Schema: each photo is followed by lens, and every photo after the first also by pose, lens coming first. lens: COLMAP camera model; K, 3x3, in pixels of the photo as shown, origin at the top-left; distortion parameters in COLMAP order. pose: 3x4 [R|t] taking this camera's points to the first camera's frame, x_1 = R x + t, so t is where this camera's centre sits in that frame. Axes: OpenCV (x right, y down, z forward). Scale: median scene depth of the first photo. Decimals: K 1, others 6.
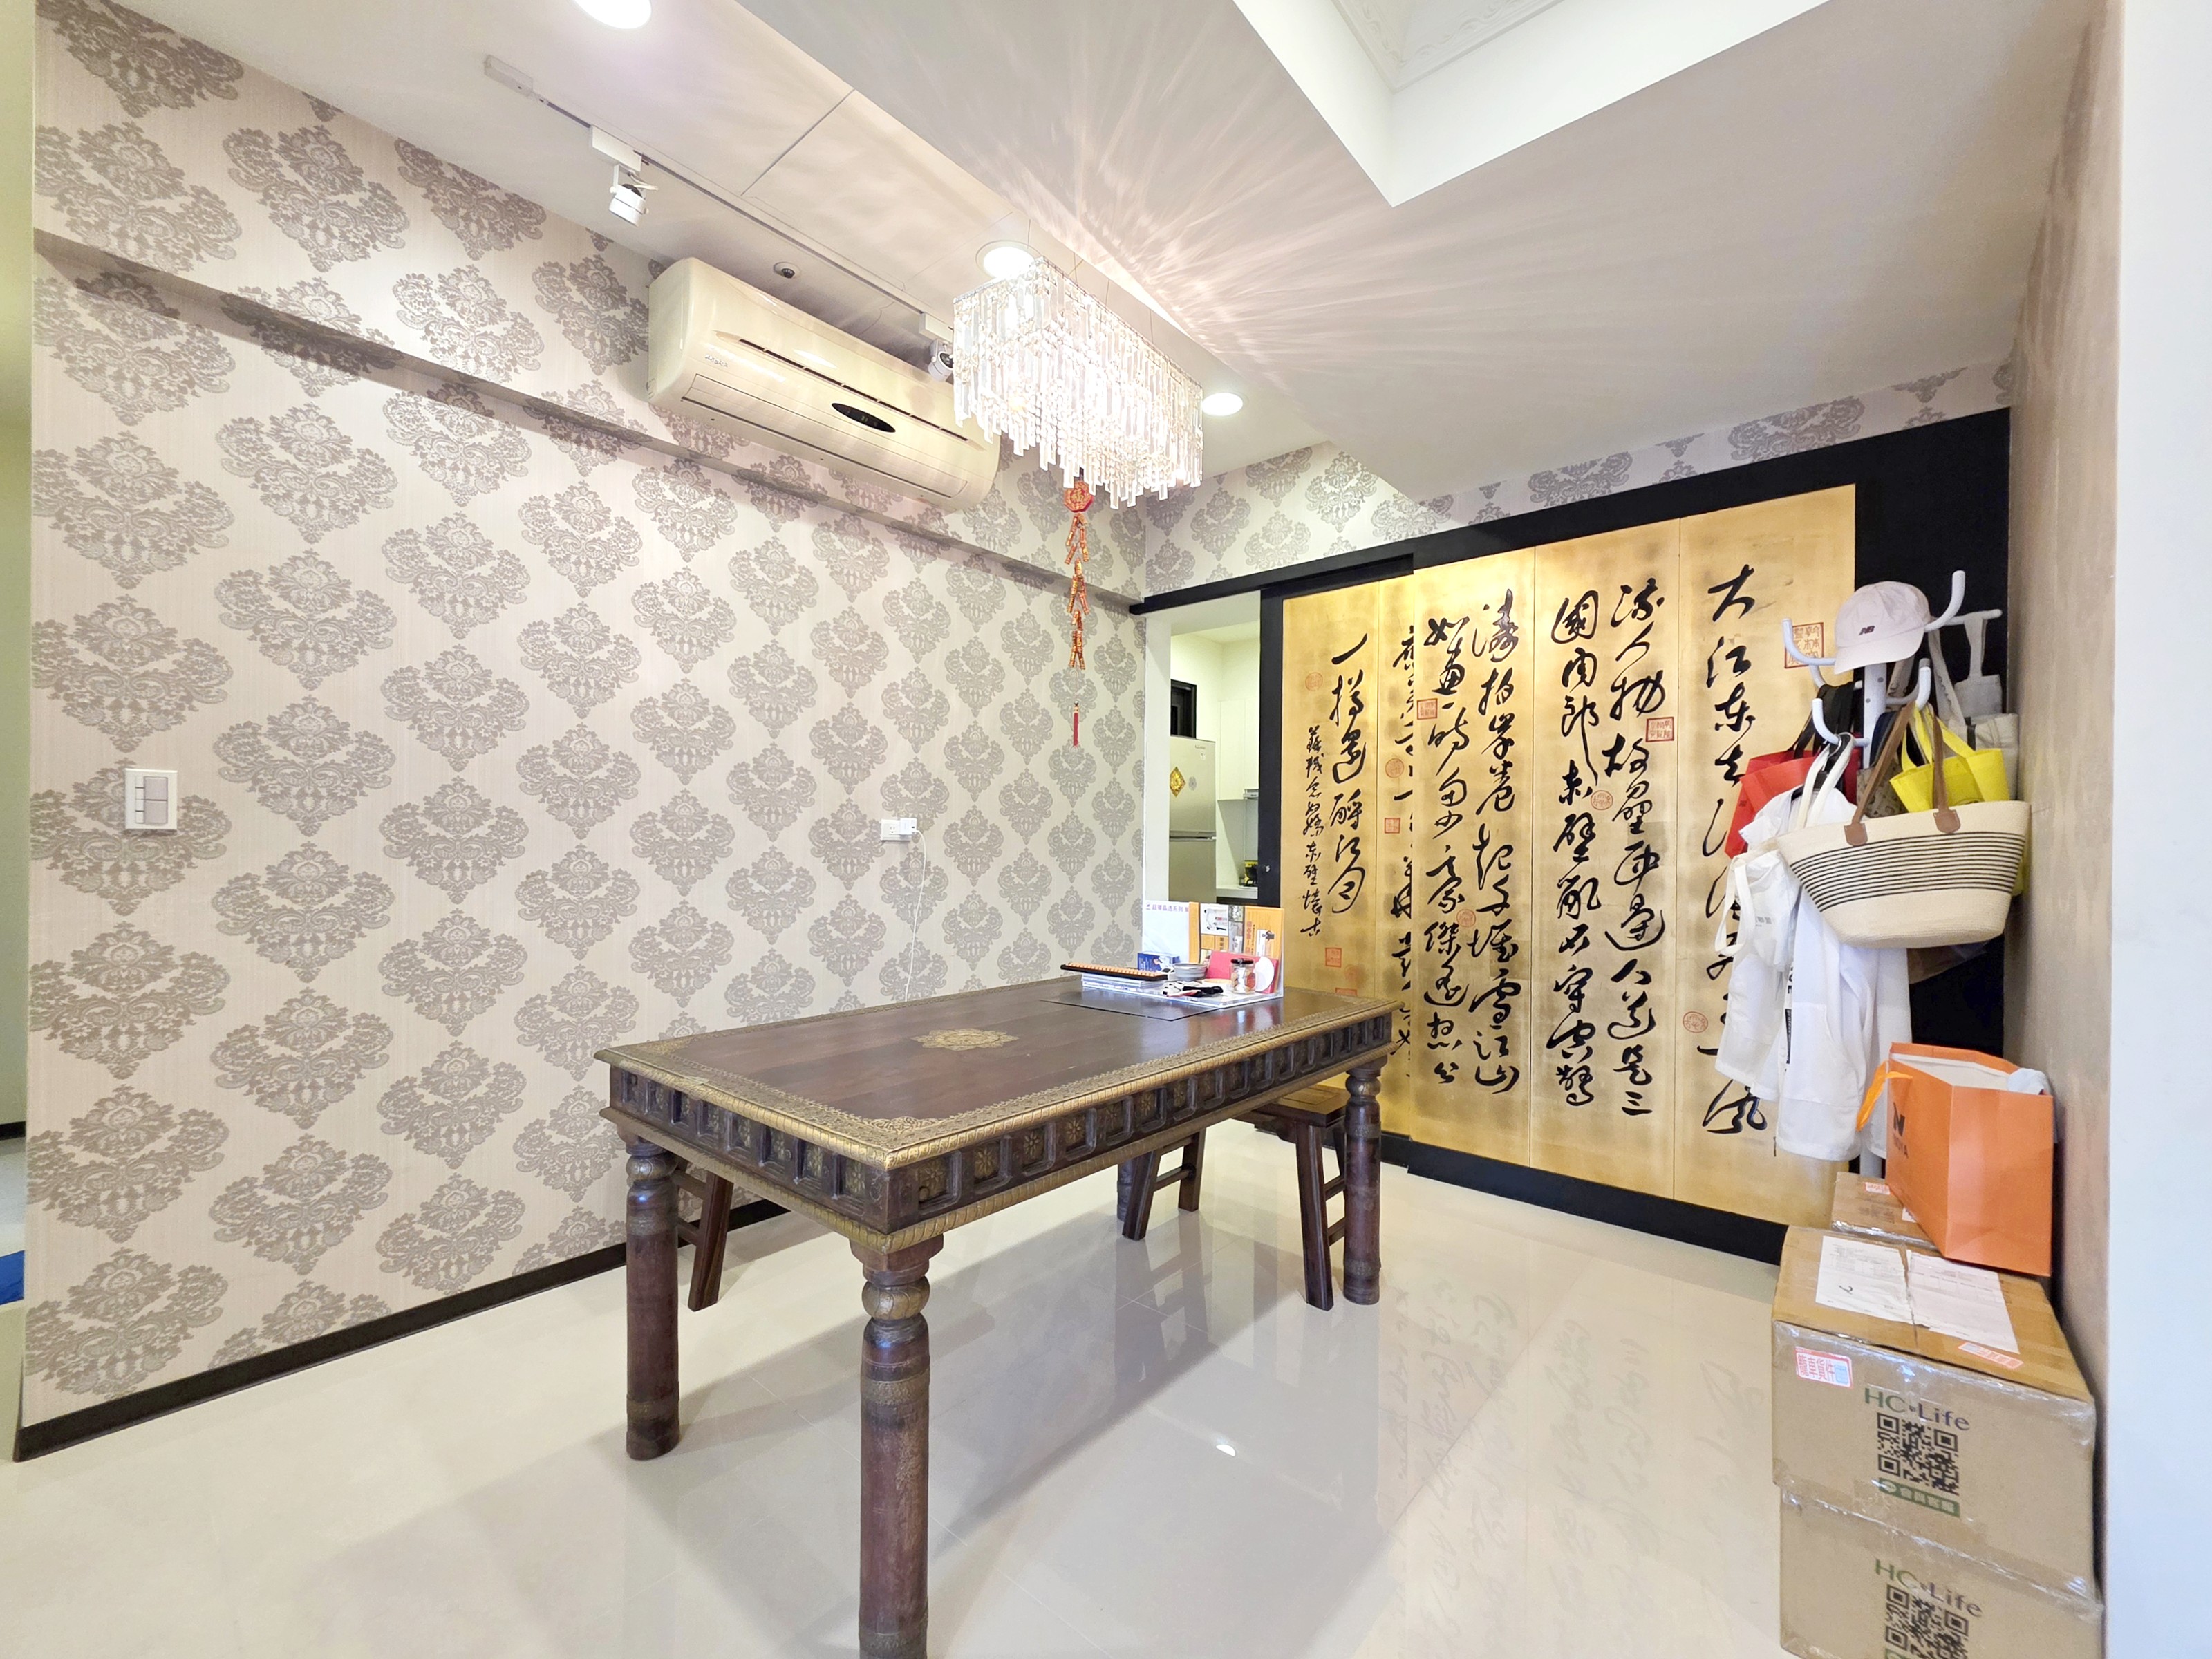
lens RADIAL K [[909.0, 0, 1057.9], [0, 909.0, 845.9], [0, 0, 1]] dist [0.001018, 0.000009]
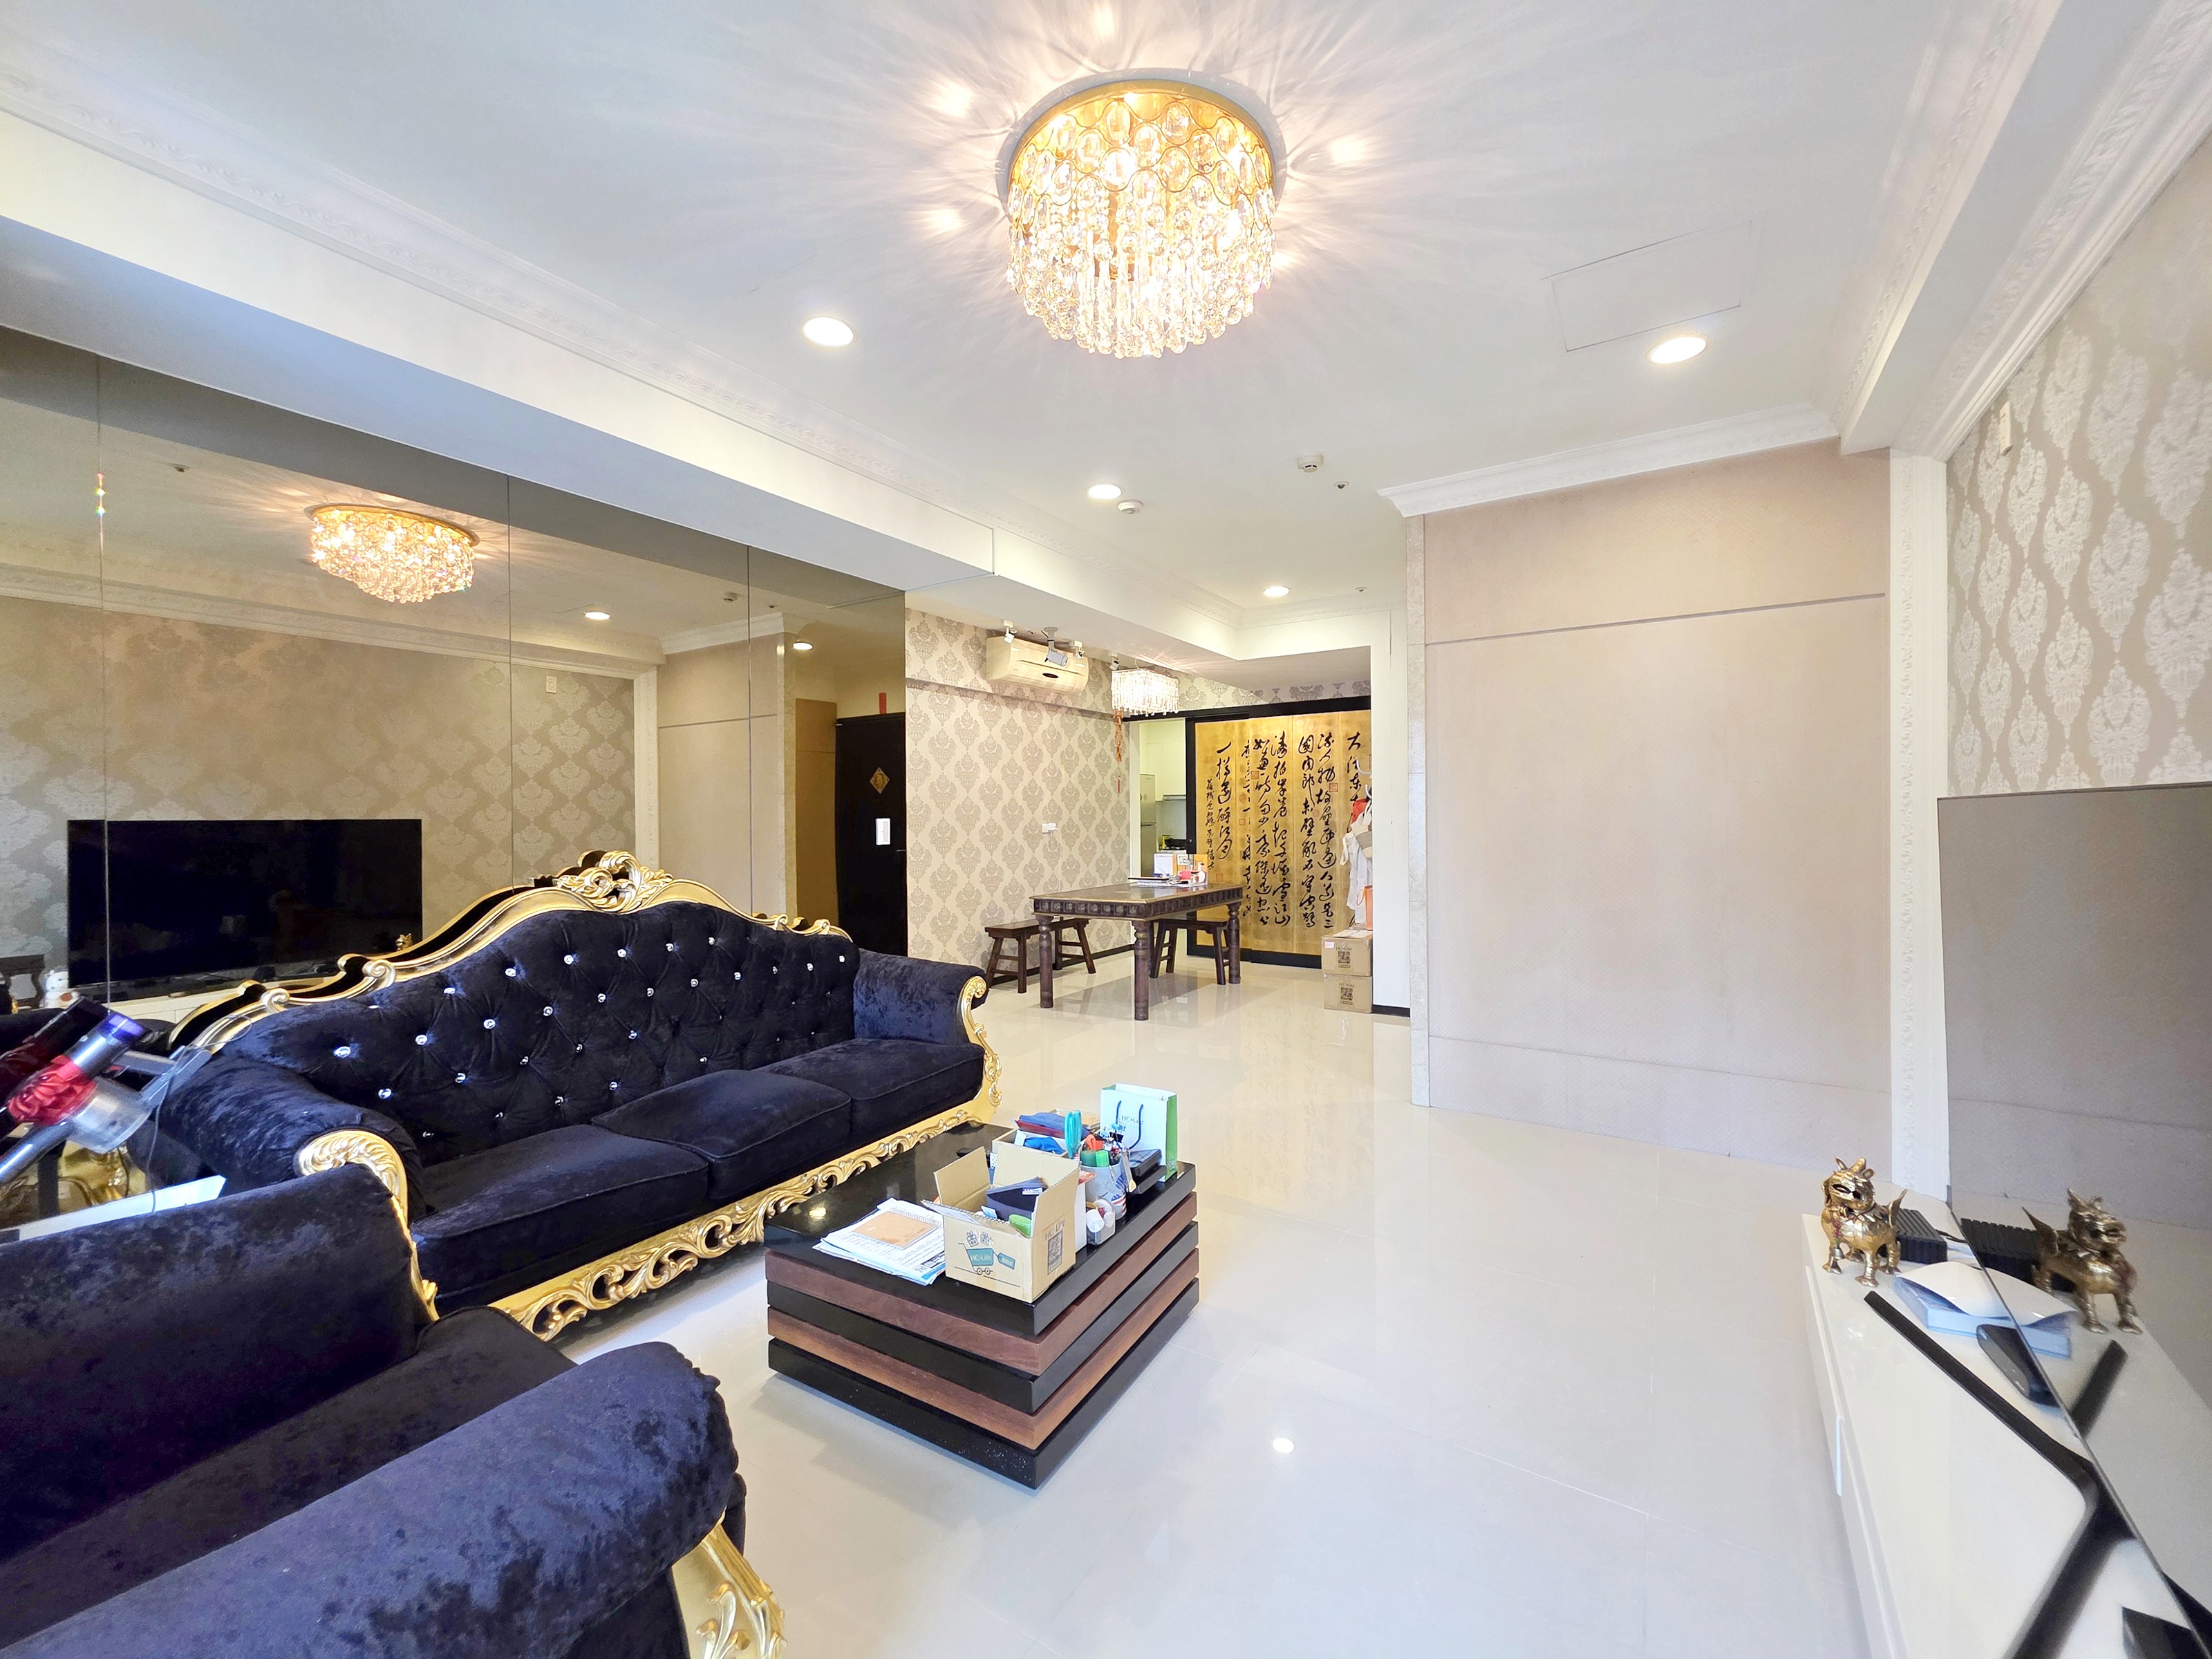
lens RADIAL K [[898.9, 0, 1095.5], [0, 898.9, 821.4], [0, 0, 1]] dist [0.000750, 0.000005]
pose [[0.983066, -0.018007, 0.182363, -0.496927], [0.017492, 0.999837, 0.004437, -0.045402], [-0.182414, -0.001172, 0.983221, -1.406514]]
